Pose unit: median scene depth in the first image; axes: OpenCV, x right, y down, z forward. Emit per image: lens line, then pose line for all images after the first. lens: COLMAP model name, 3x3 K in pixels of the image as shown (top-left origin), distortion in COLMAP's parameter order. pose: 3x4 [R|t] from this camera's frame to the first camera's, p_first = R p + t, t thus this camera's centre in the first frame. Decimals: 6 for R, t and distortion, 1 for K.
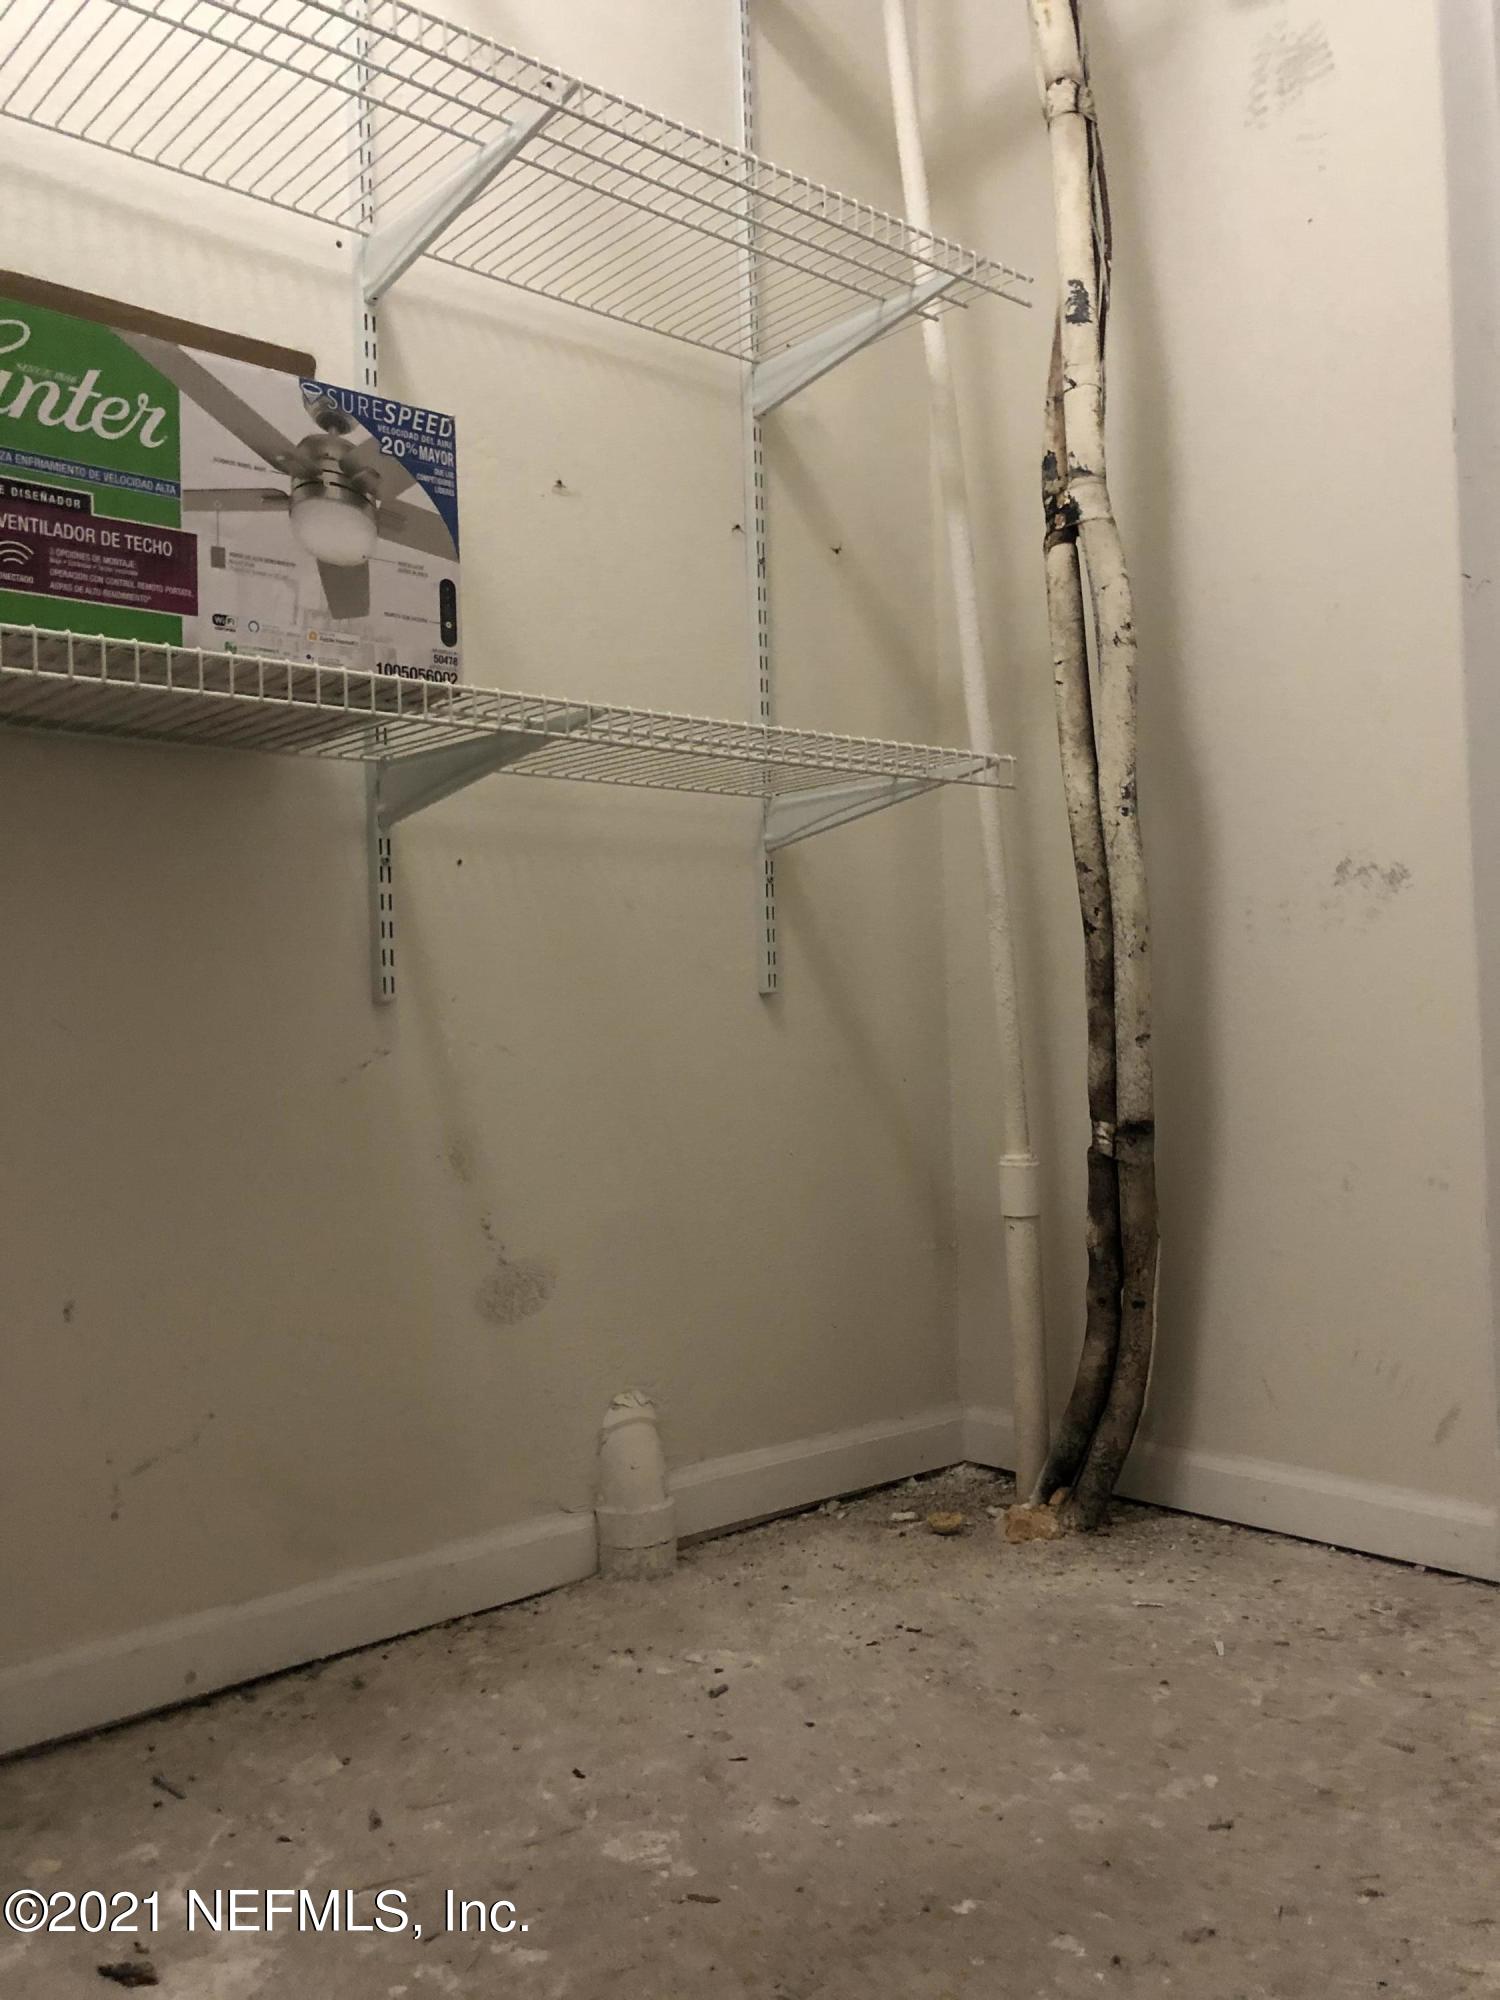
lens RADIAL K [[1629.7, 0, 750.0], [0, 1629.7, 1000.0], [0, 0, 1]] dist [0.075126, -0.126544]
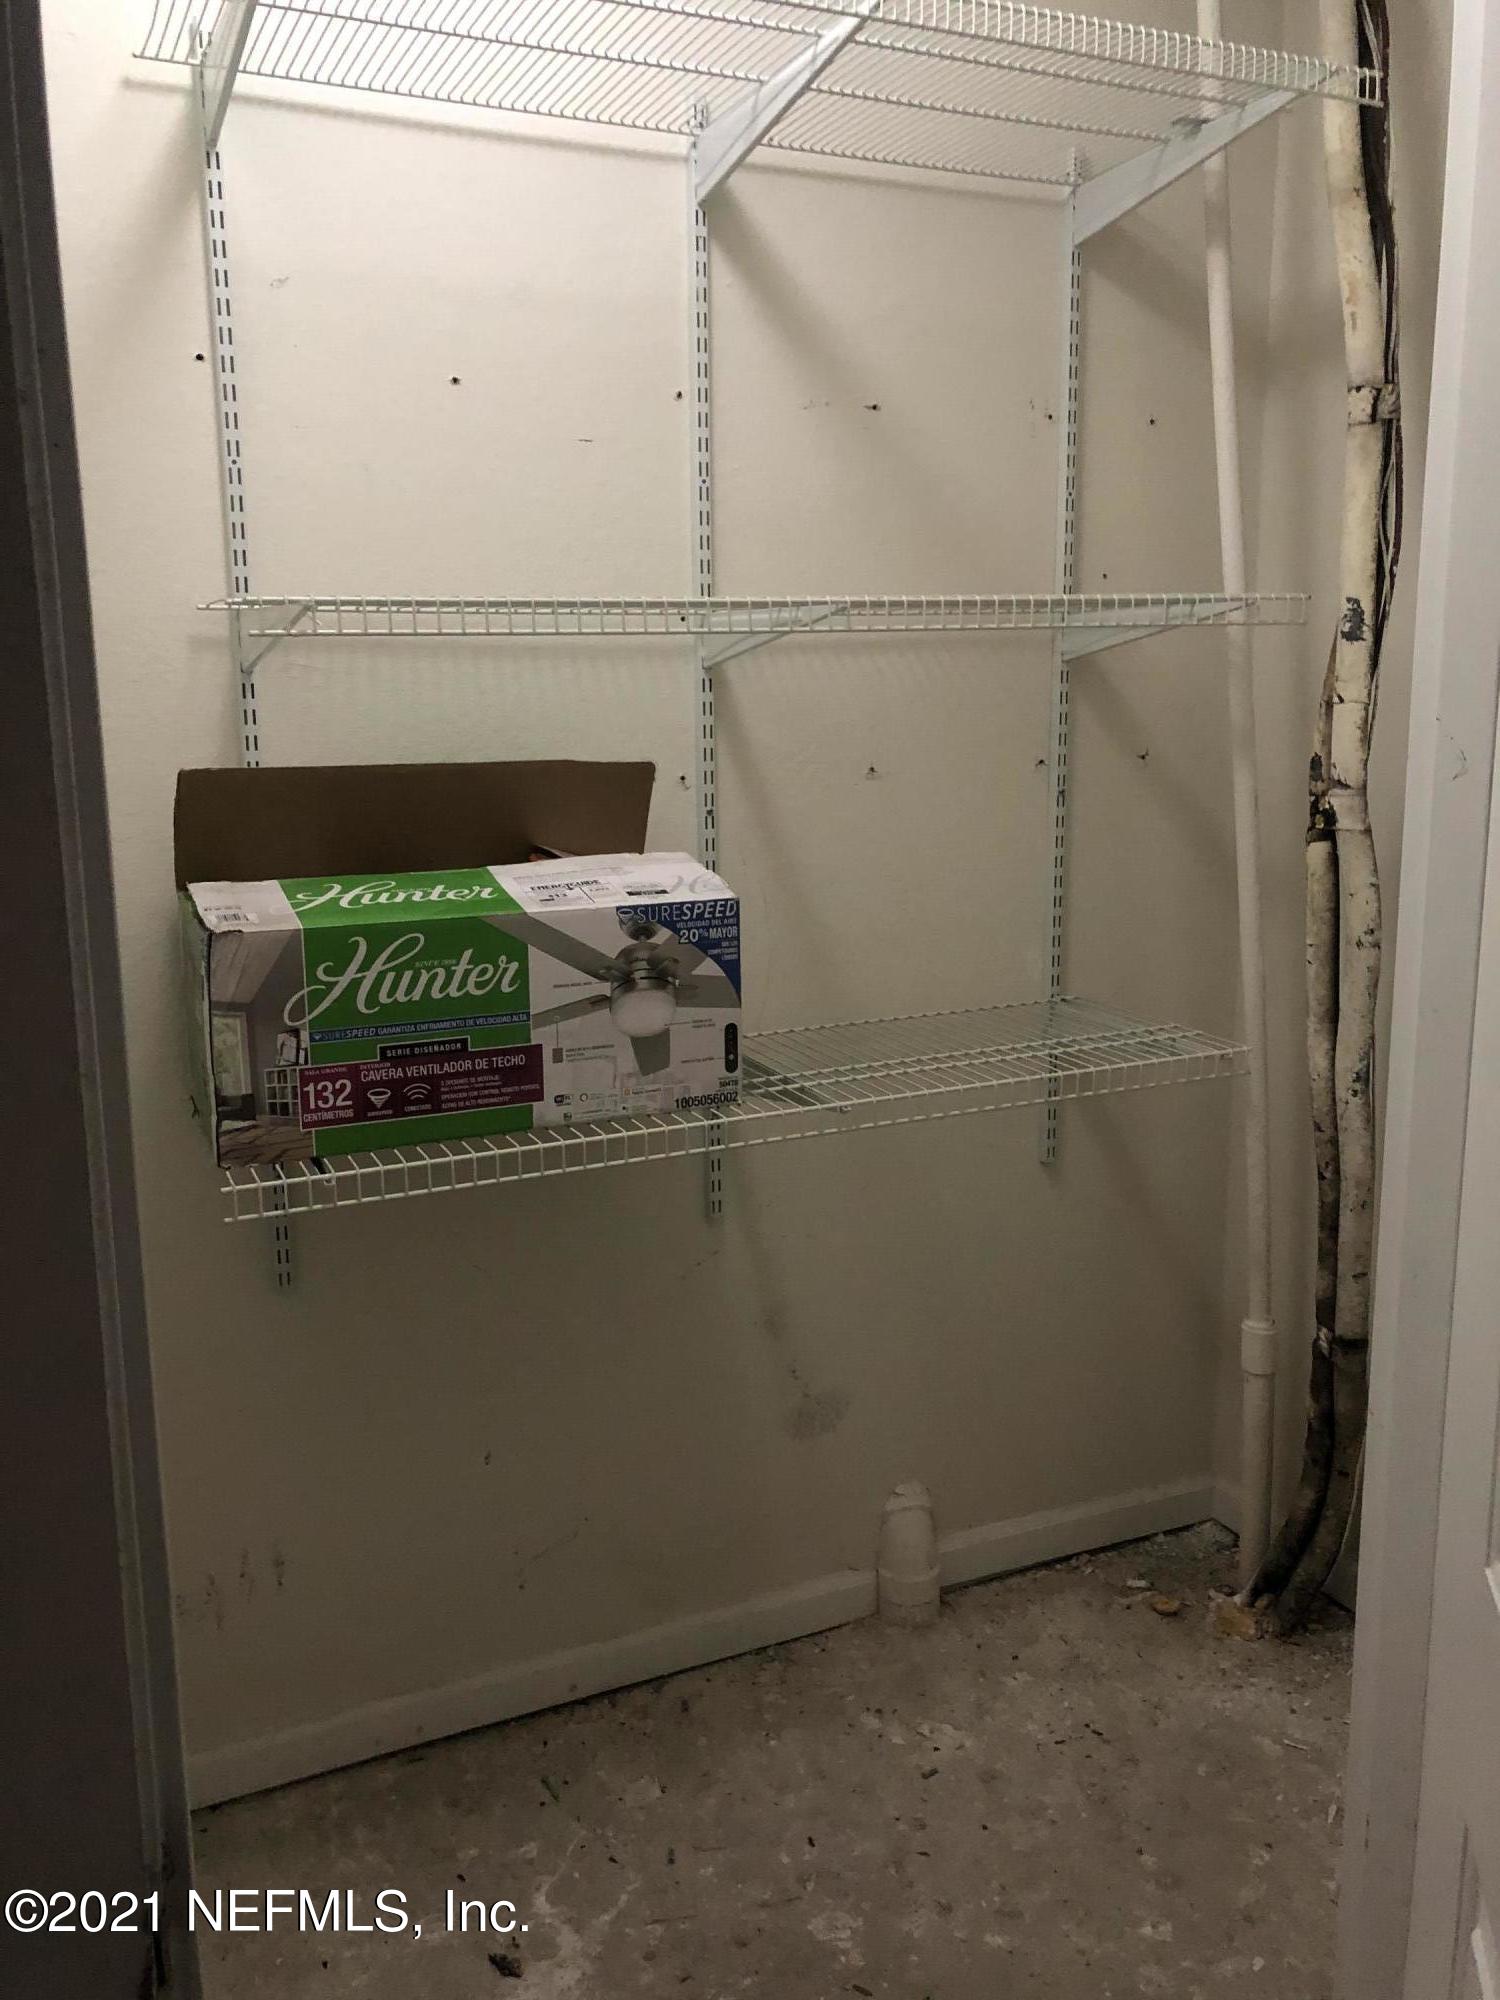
lens RADIAL K [[1625.3, 0, 750.0], [0, 1625.3, 1000.0], [0, 0, 1]] dist [0.005056, 0.010877]
pose [[0.956124, 0.072991, -0.283724, 0.145391], [-0.009572, 0.975732, 0.218760, -0.417841], [0.292806, -0.206446, 0.933619, -0.145680]]
